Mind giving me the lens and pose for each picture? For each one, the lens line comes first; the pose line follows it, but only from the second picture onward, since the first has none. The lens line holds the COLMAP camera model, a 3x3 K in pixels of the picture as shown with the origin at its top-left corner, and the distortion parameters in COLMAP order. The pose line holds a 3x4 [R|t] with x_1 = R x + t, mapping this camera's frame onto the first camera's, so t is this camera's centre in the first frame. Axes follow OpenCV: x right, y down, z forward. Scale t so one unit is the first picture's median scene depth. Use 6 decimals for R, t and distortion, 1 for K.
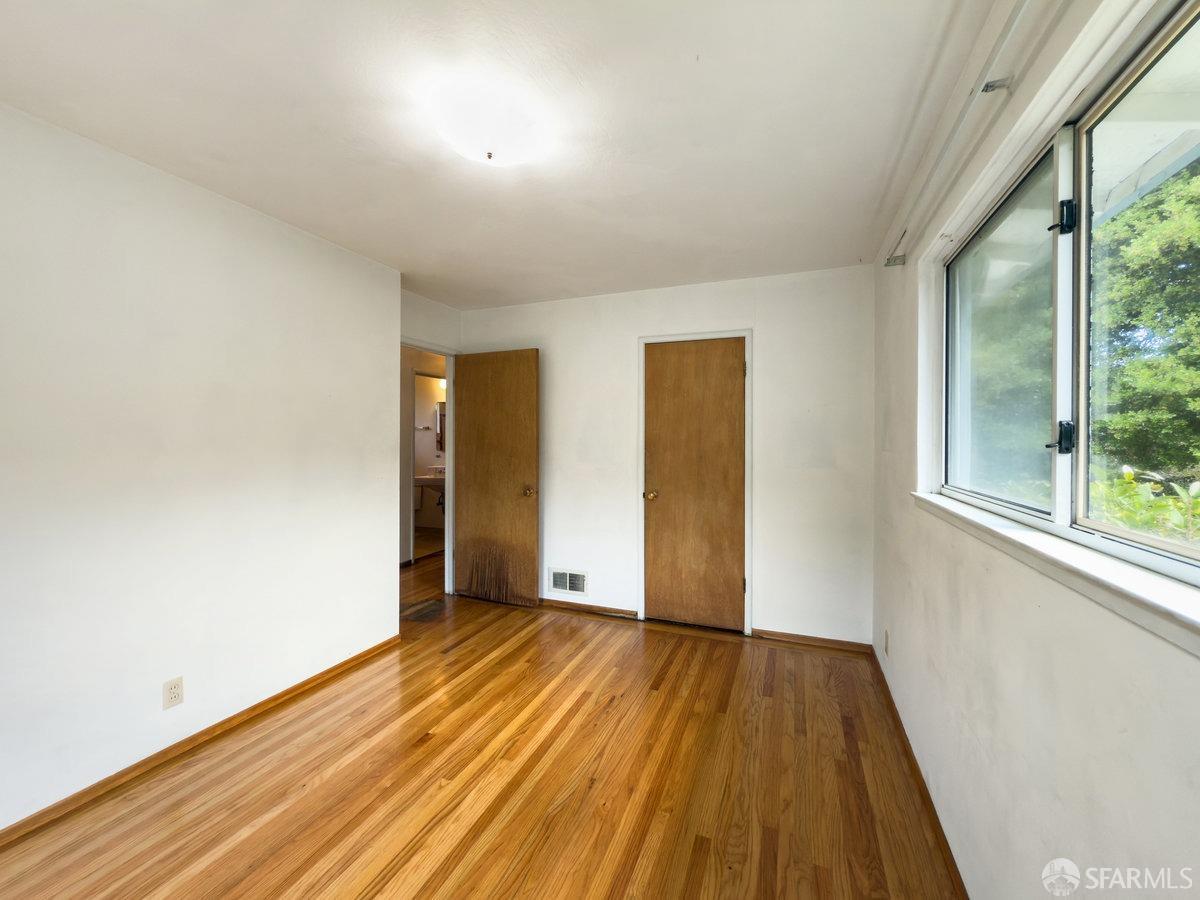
lens RADIAL K [[489.3, 0, 595.5], [0, 489.3, 435.7], [0, 0, 1]] dist [0.000717, -0.000087]
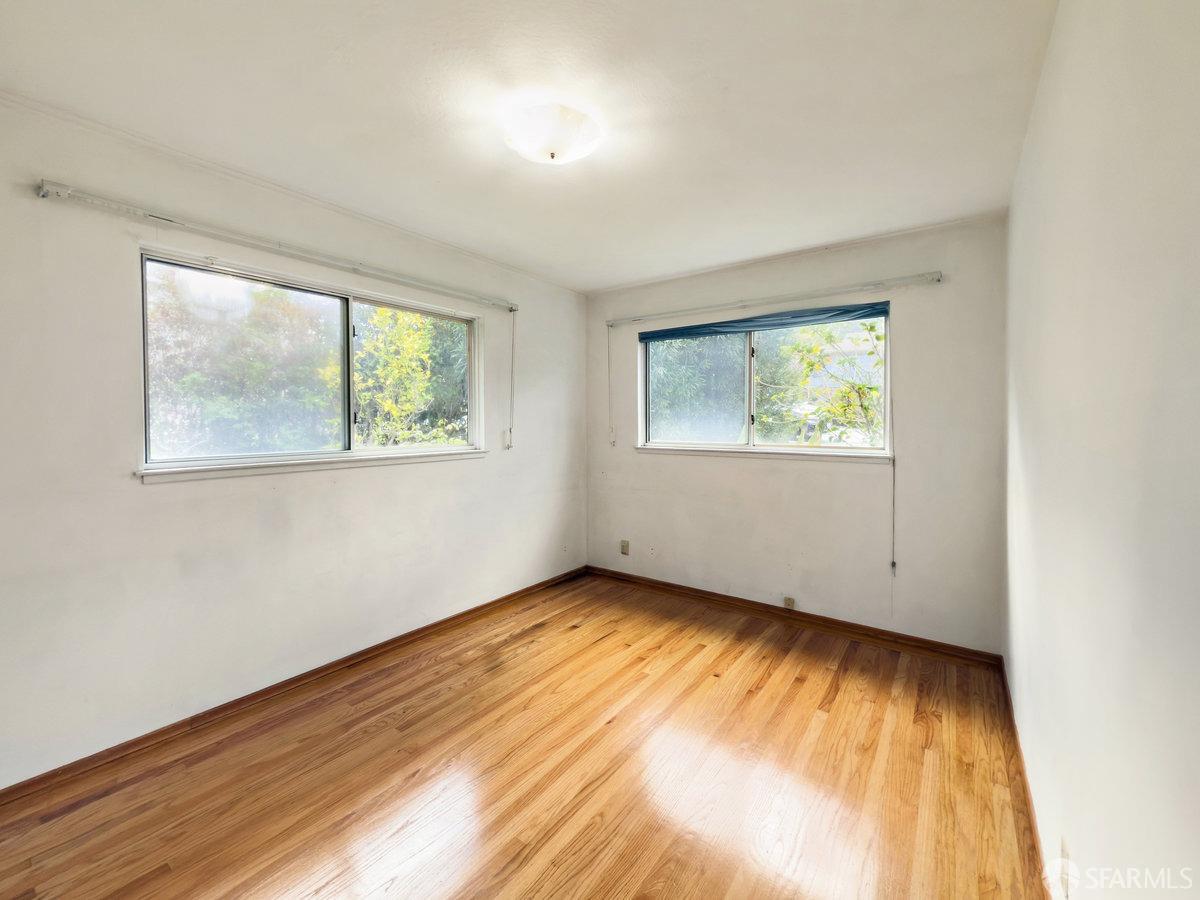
lens RADIAL K [[489.3, 0, 595.5], [0, 489.3, 435.7], [0, 0, 1]] dist [0.000717, -0.000087]
pose [[-0.968167, -0.008265, 0.250167, -0.497447], [-0.003072, 0.999772, 0.021140, 0.019132], [-0.250285, 0.019699, -0.967972, 1.760451]]
